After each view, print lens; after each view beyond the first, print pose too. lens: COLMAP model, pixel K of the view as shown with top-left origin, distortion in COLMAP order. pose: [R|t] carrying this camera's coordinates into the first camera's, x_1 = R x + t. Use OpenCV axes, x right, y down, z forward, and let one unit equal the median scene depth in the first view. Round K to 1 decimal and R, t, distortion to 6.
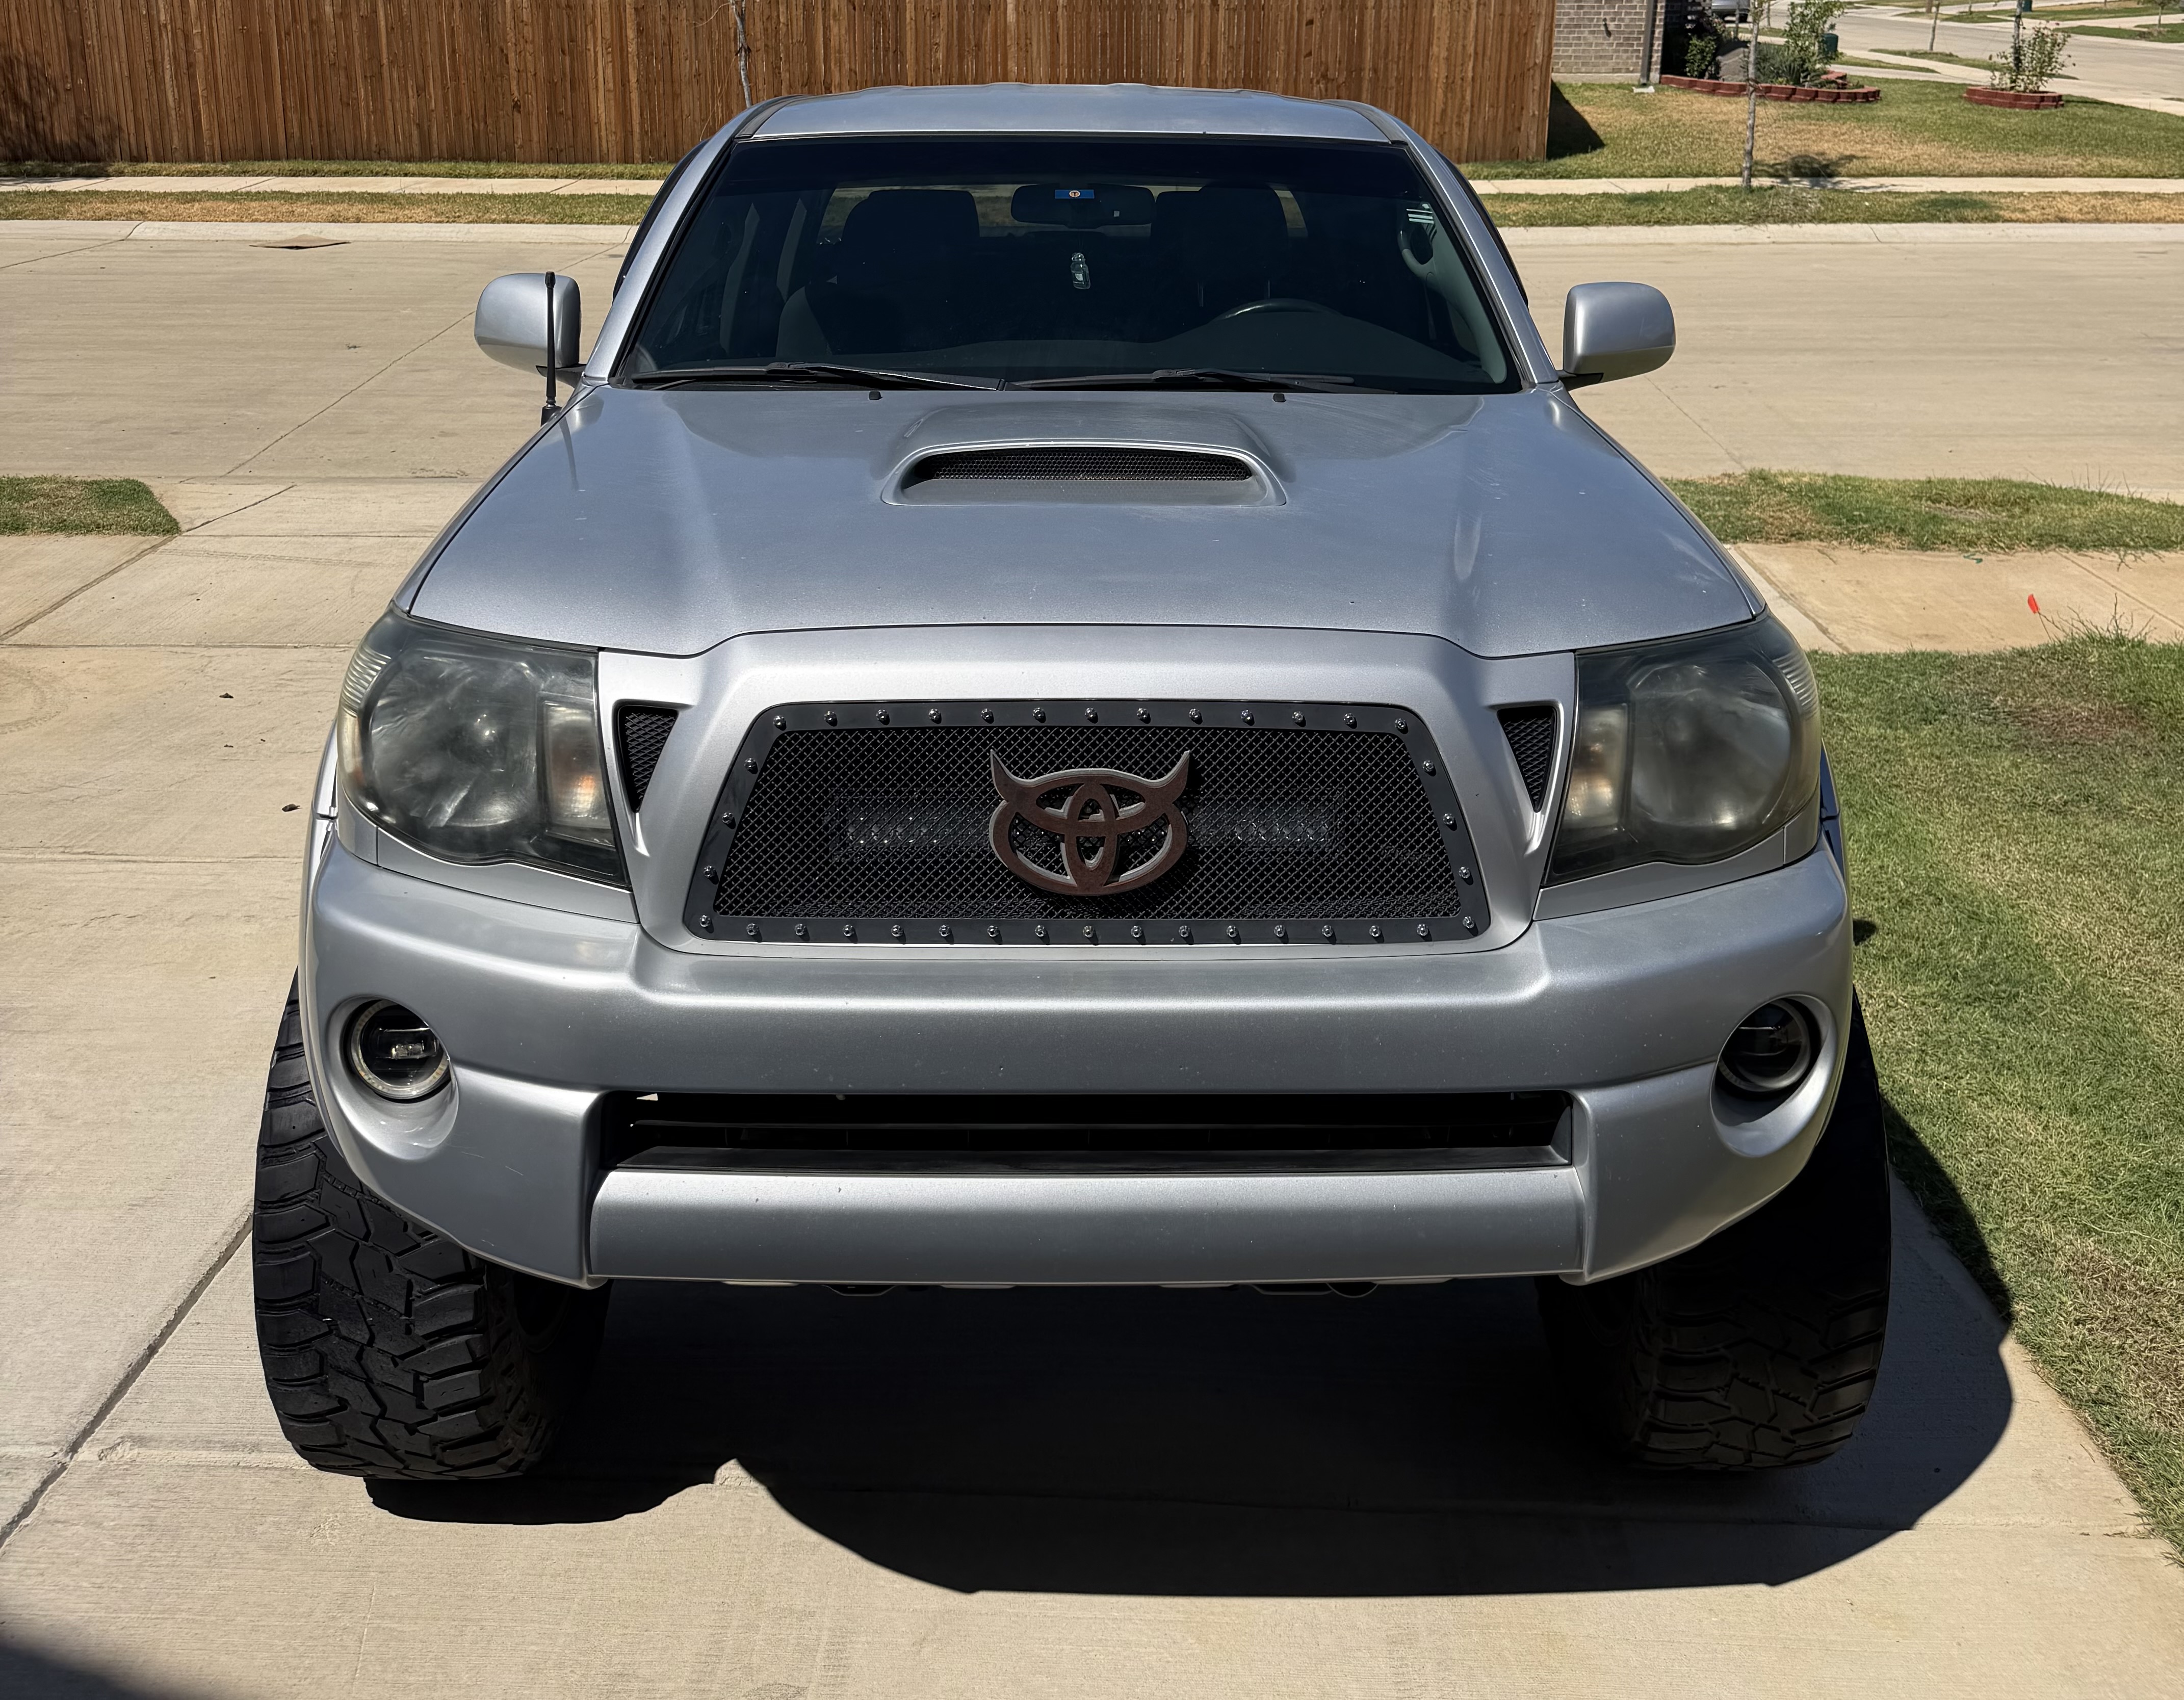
lens RADIAL K [[2246.2, 0, 961.9], [0, 2246.2, 520.1], [0, 0, 1]] dist [0.038442, -0.017673]
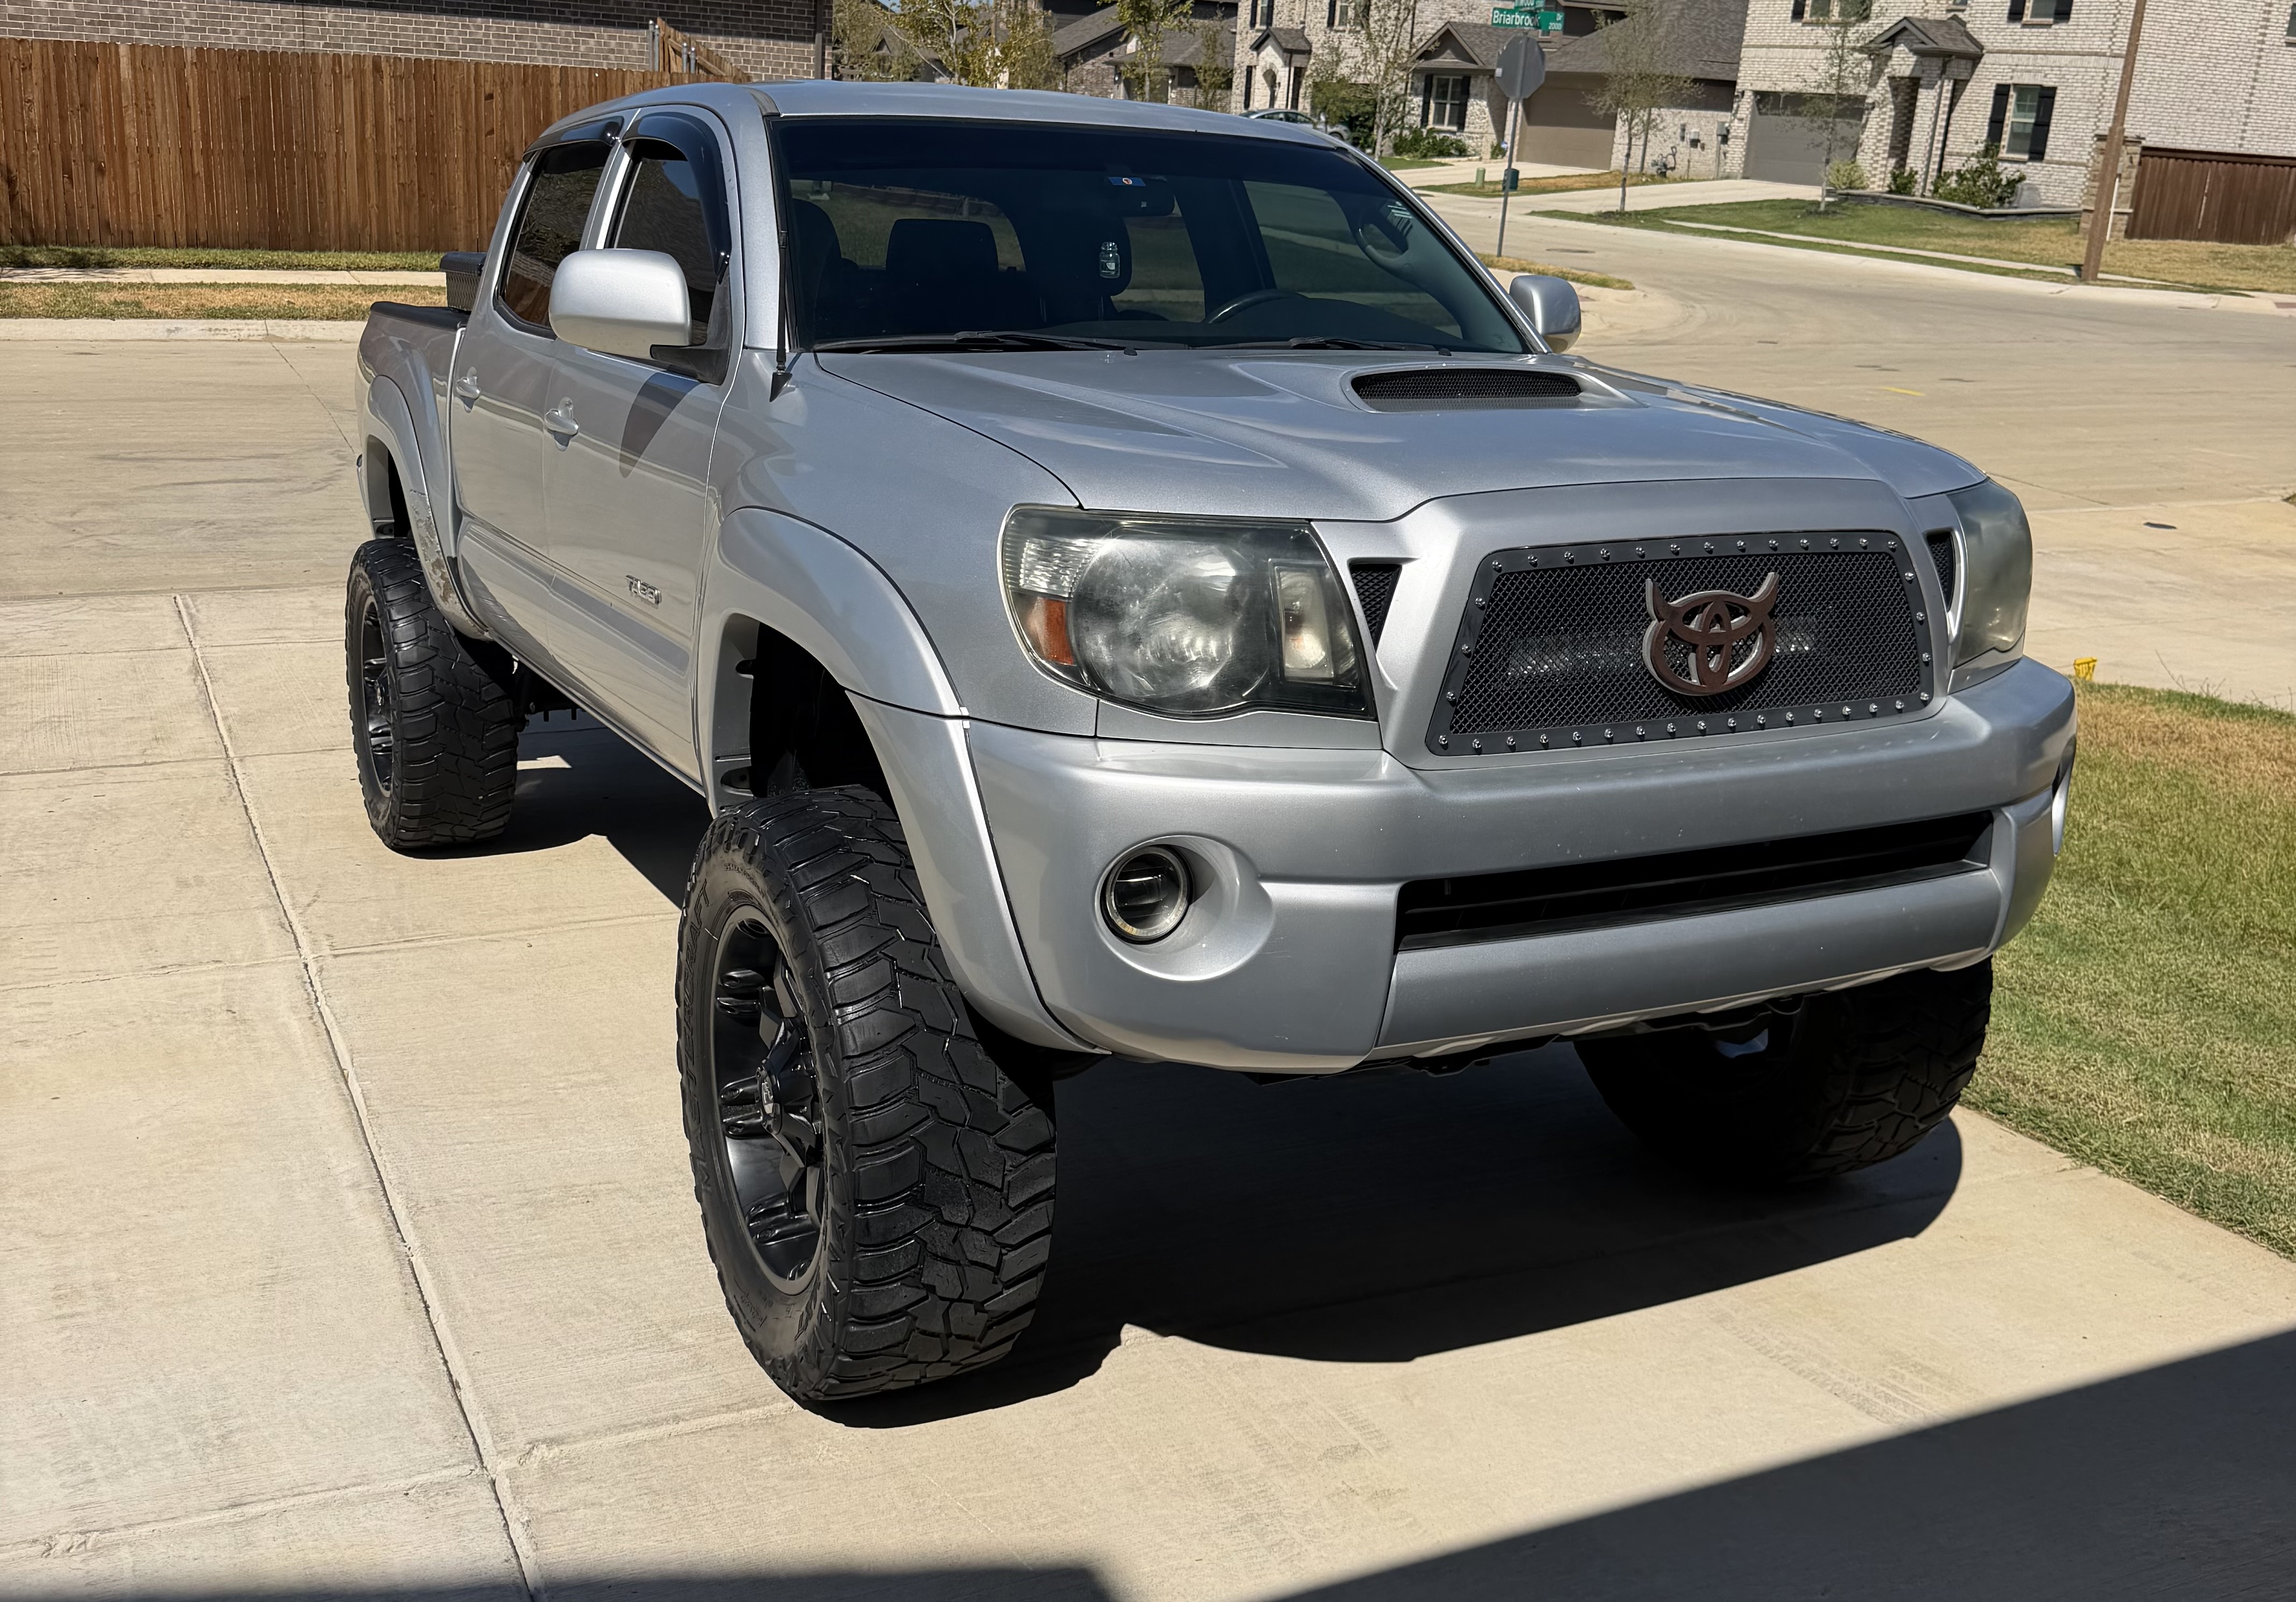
lens RADIAL K [[2462.0, 0, 1098.4], [0, 2462.0, 793.6], [0, 0, 1]] dist [0.230438, -0.590031]
pose [[0.871785, -0.082633, 0.482869, -0.694751], [0.064291, 0.996445, 0.054447, 0.094263], [-0.485651, -0.016421, 0.873998, -0.043606]]
